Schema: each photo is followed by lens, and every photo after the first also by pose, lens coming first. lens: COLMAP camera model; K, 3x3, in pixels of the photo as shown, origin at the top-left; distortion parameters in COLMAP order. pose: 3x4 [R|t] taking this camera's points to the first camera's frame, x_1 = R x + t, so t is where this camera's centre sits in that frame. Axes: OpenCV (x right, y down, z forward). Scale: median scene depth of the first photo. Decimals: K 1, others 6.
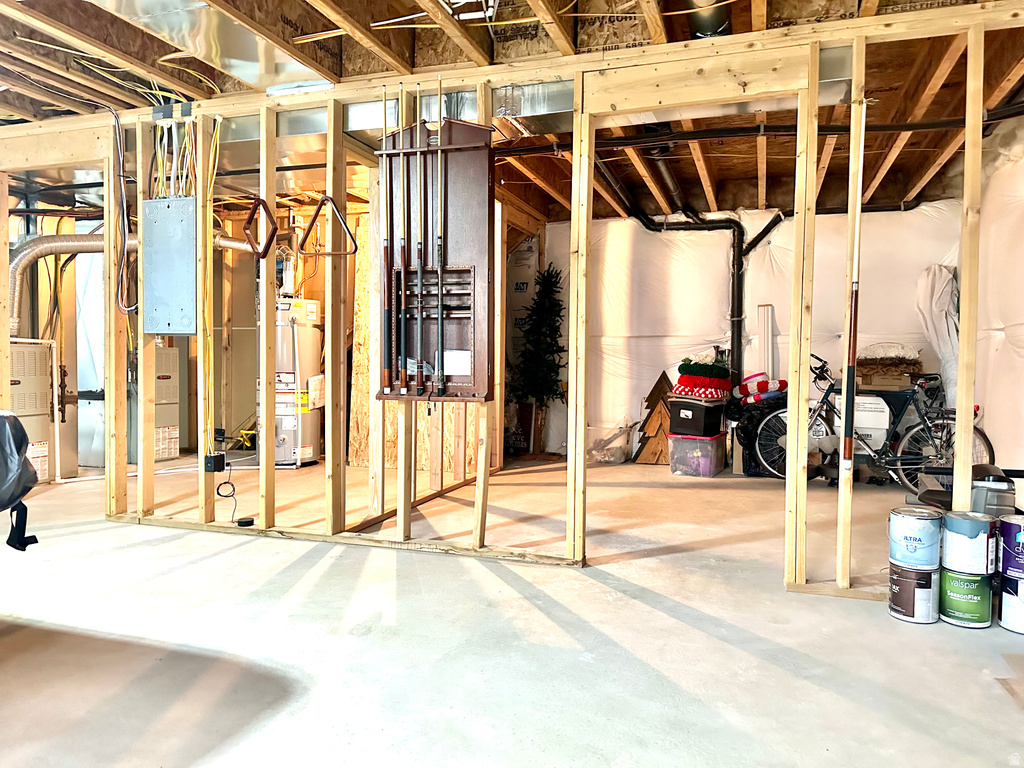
lens RADIAL K [[731.3, 0, 512.0], [0, 731.3, 384.0], [0, 0, 1]] dist [-0.003840, -0.004717]
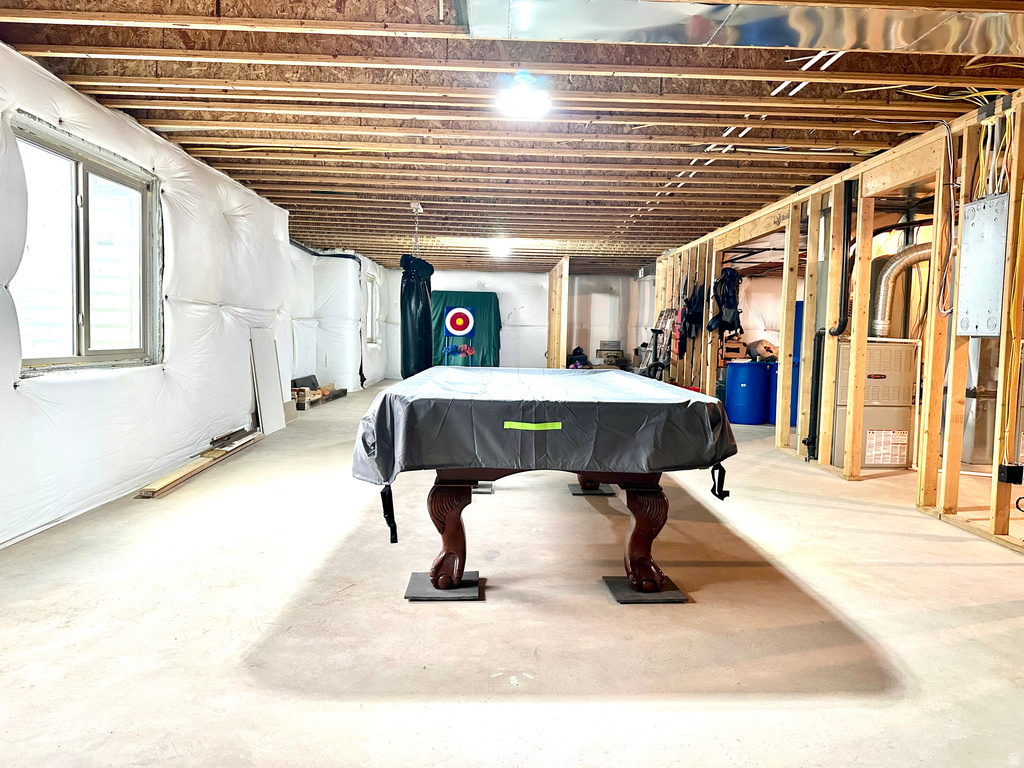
lens RADIAL K [[709.5, 0, 512.0], [0, 709.5, 384.0], [0, 0, 1]] dist [0.095541, -0.090590]
pose [[0.345630, 0.060229, -0.936436, 0.243763], [-0.047651, 0.997777, 0.046587, -0.020493], [0.937160, 0.028521, 0.347731, 0.069039]]
